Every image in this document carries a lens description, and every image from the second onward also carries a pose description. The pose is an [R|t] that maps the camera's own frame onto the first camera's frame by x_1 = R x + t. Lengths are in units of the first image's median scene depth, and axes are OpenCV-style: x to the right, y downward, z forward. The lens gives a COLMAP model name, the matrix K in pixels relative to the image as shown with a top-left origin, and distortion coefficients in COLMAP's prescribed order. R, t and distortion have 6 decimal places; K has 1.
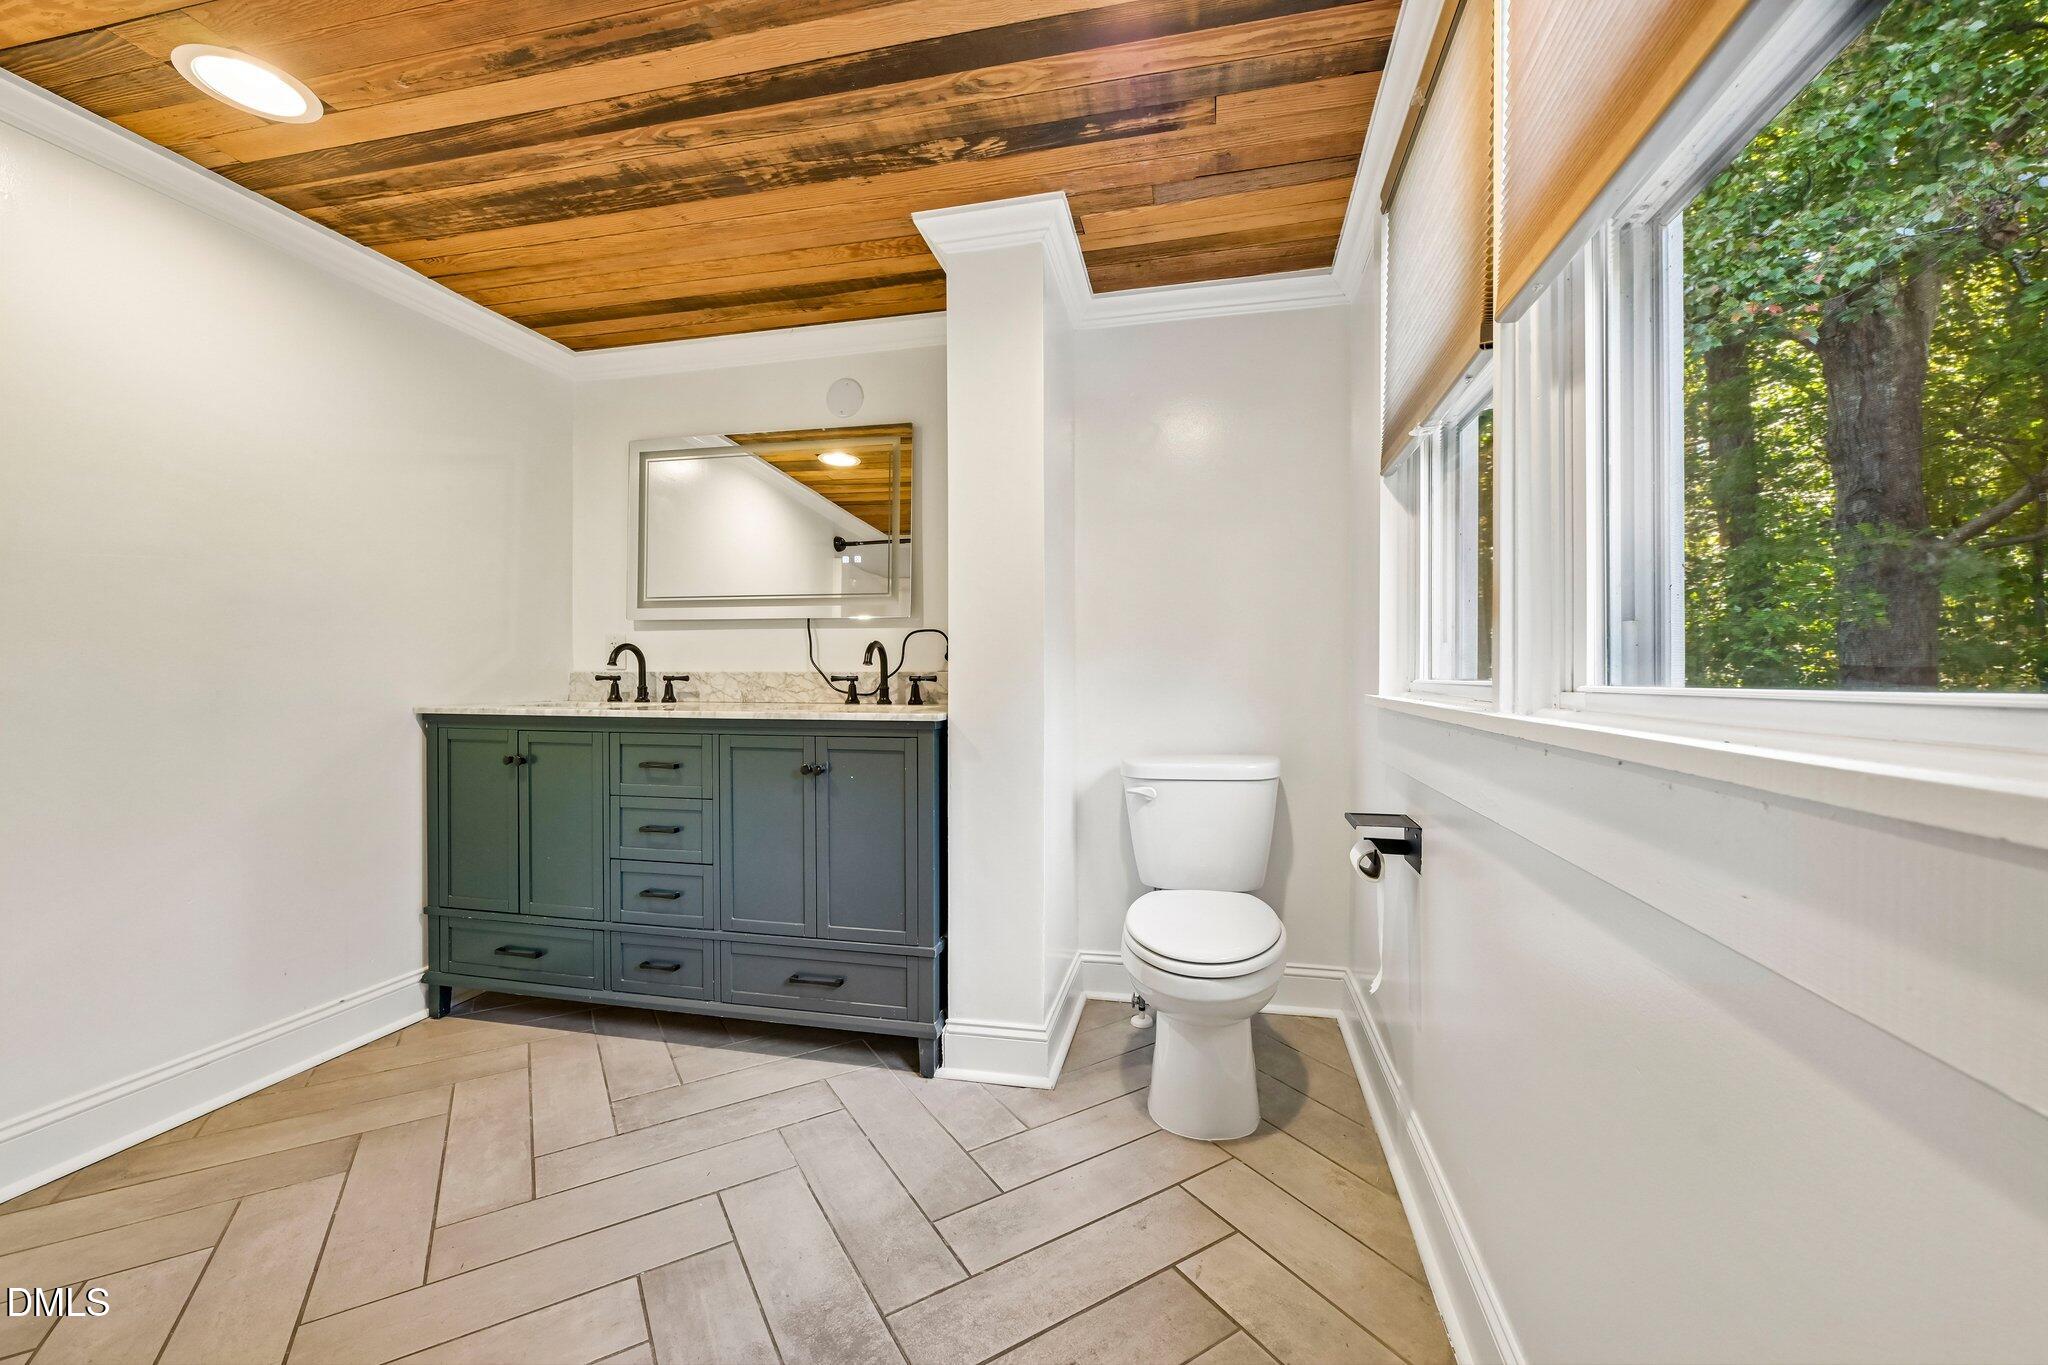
lens RADIAL K [[810.6, 0, 1031.0], [0, 810.6, 678.4], [0, 0, 1]] dist [-0.000565, -0.000181]
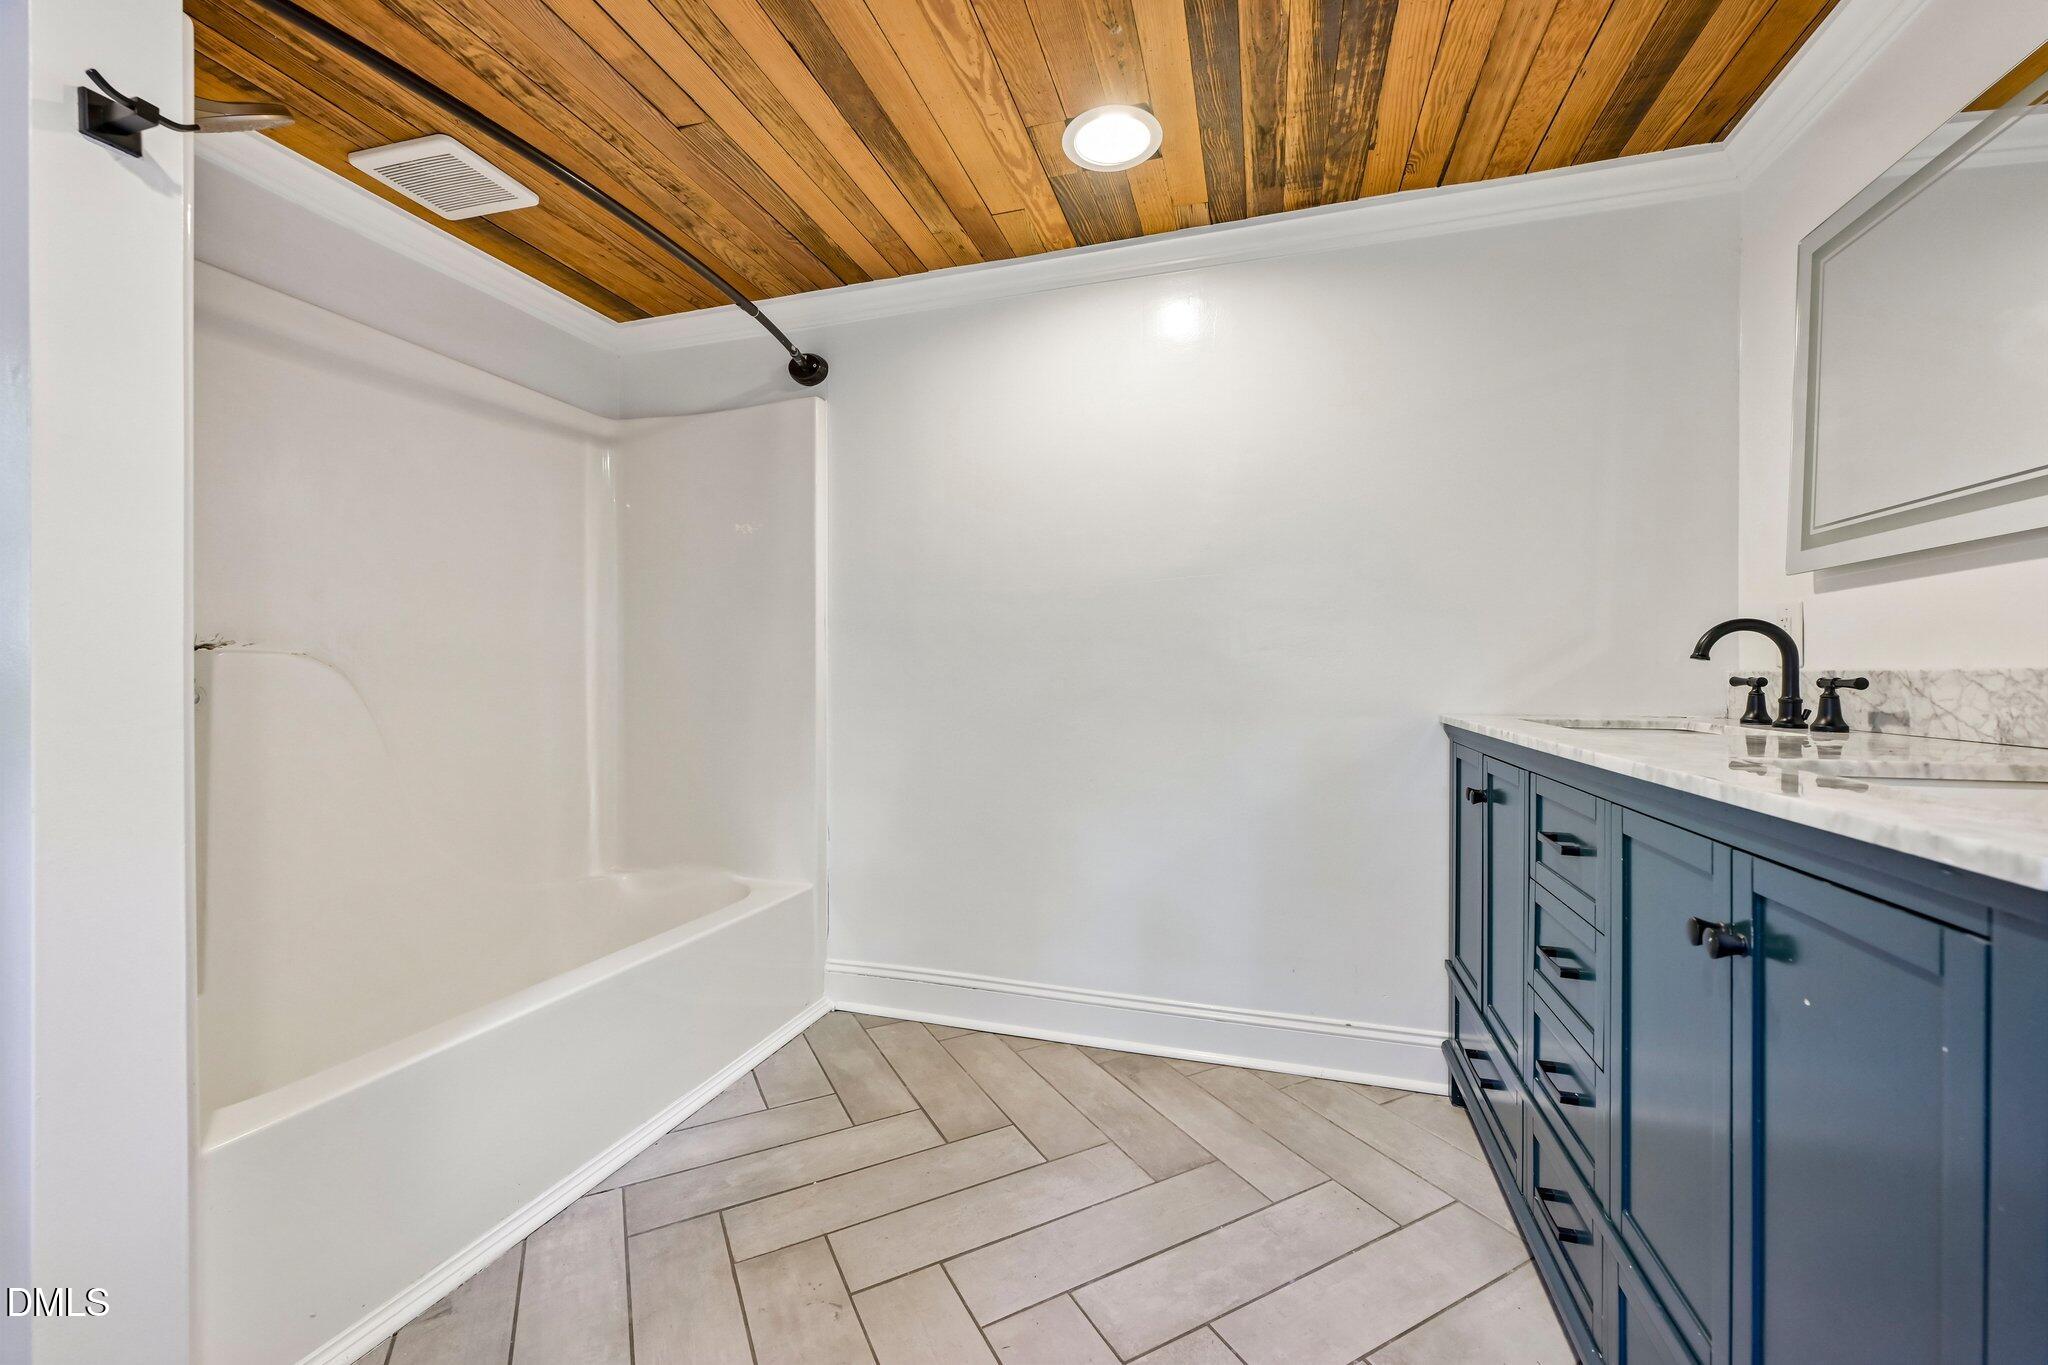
lens RADIAL K [[810.6, 0, 1035.7], [0, 810.6, 683.8], [0, 0, 1]] dist [-0.000565, -0.000181]
pose [[-0.072103, 0.010325, -0.997344, 0.102468], [-0.004474, 0.999933, 0.010675, -0.003794], [0.997387, 0.005231, -0.072052, 0.680832]]
